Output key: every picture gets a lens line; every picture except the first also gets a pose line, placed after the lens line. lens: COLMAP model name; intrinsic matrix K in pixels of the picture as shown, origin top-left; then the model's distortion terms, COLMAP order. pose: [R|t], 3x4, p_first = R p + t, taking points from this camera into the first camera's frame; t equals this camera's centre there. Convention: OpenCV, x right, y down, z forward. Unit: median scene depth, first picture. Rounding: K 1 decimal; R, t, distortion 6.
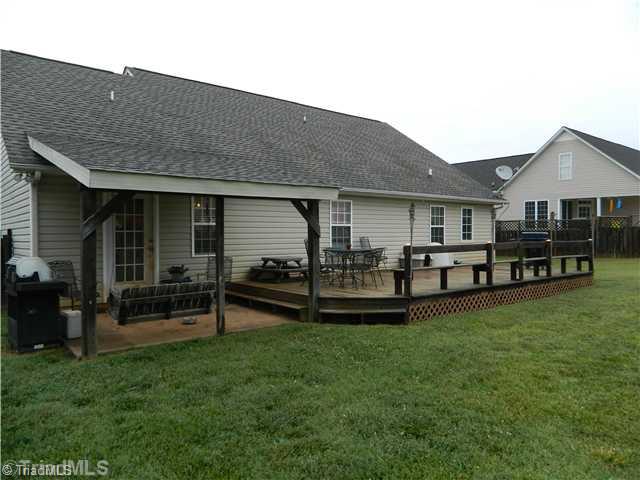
lens RADIAL K [[482.6, 0, 335.5], [0, 482.6, 239.9], [0, 0, 1]] dist [0.002688, -0.000421]
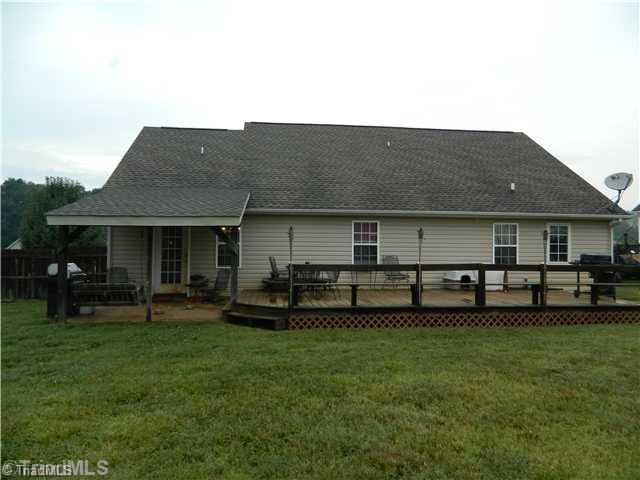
lens RADIAL K [[482.6, 0, 335.5], [0, 482.6, 239.9], [0, 0, 1]] dist [0.002688, -0.000421]
pose [[0.822420, -0.002613, -0.568875, 0.582994], [-0.018820, 0.999317, -0.031799, -0.005116], [0.568569, 0.036859, 0.821809, 0.077106]]
